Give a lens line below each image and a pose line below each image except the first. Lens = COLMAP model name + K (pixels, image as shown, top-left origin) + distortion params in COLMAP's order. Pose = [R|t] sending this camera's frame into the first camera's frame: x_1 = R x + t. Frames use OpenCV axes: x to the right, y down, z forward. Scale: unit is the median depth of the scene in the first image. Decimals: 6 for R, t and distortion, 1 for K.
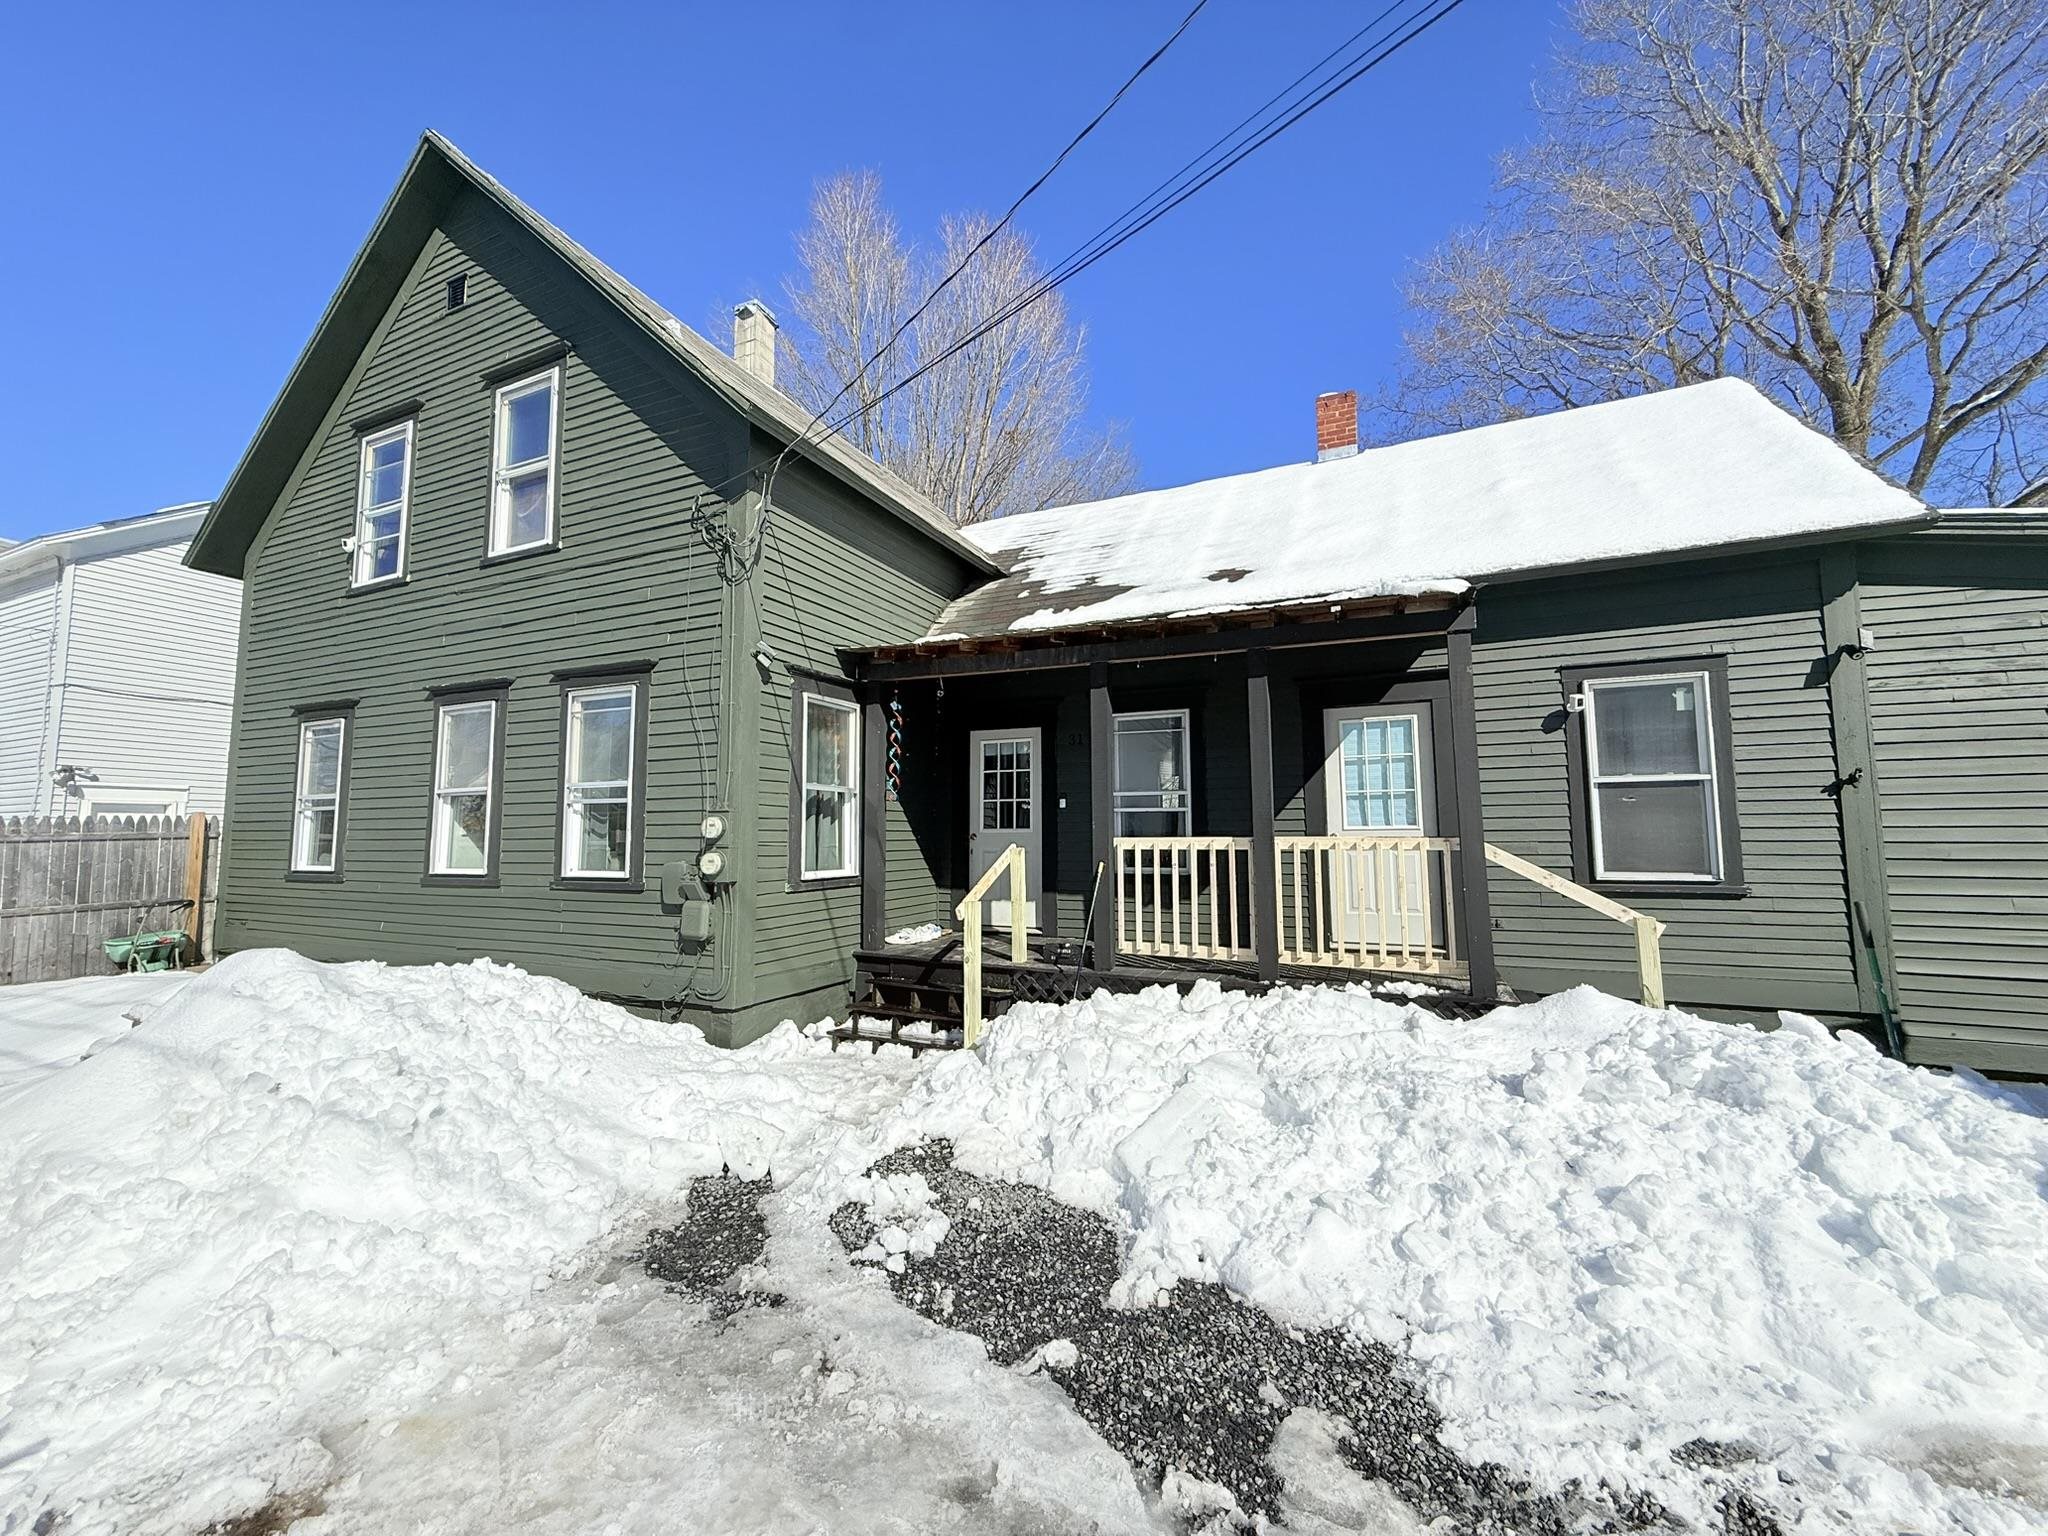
lens RADIAL K [[814.7, 0, 1021.9], [0, 814.7, 767.6], [0, 0, 1]] dist [-0.002628, 0.000889]
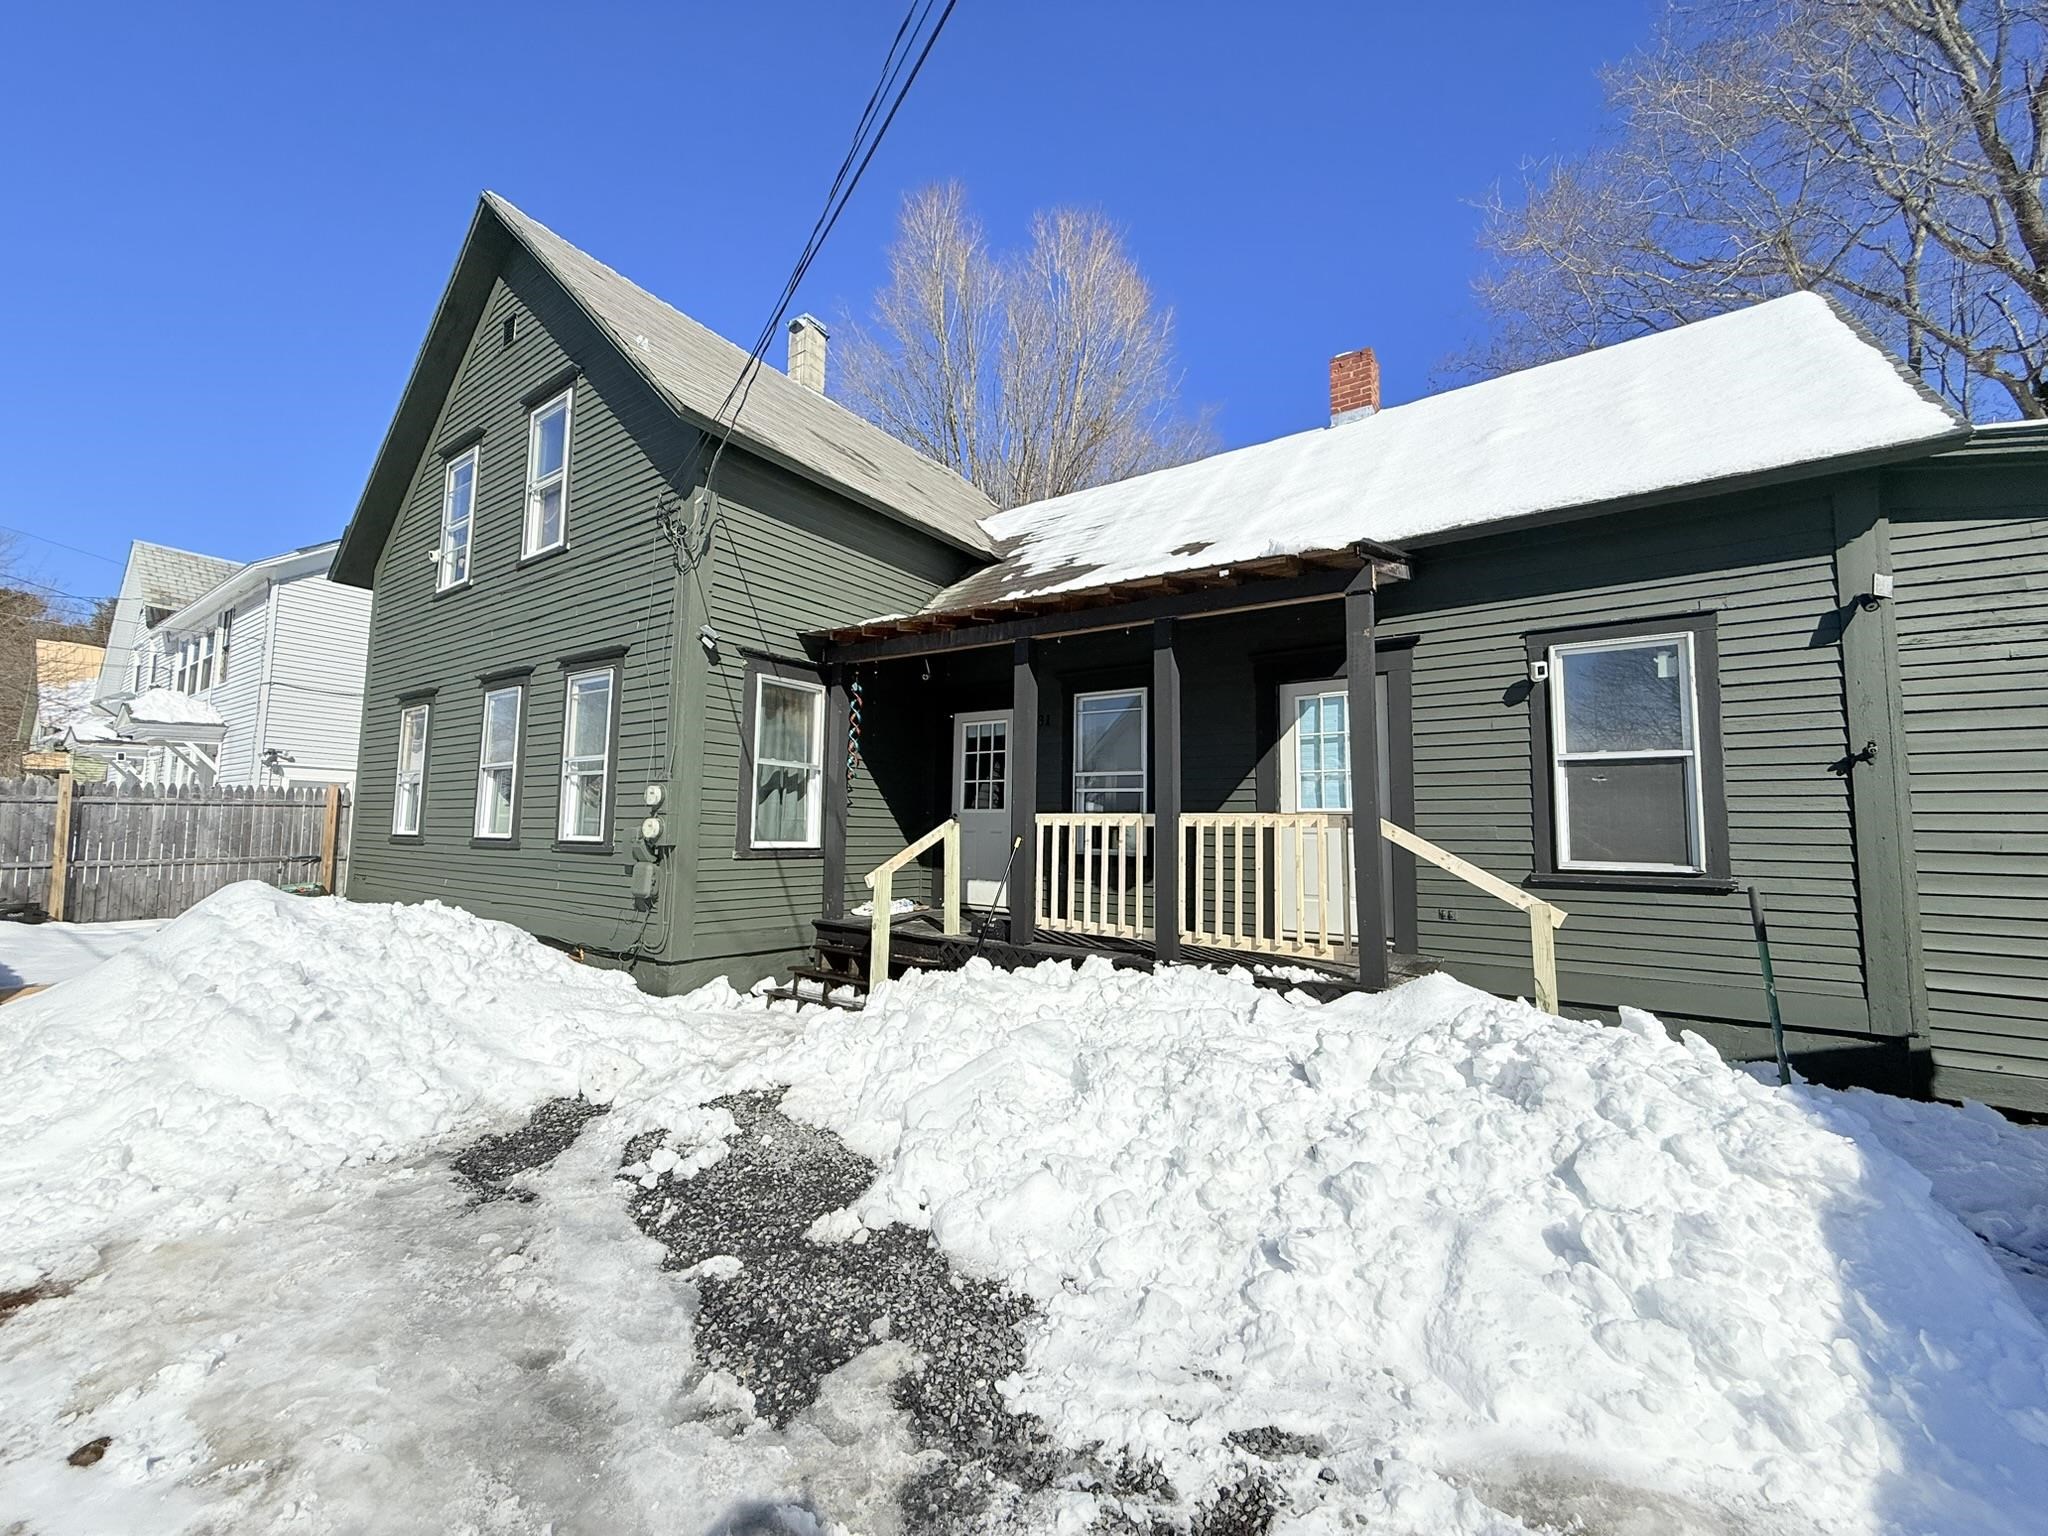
lens RADIAL K [[814.7, 0, 1016.9], [0, 814.7, 766.8], [0, 0, 1]] dist [-0.002628, 0.000889]
pose [[0.982445, 0.007086, -0.186418, 0.317625], [-0.007153, 0.999974, 0.000315, 0.032849], [0.186416, 0.001024, 0.982470, 0.014793]]
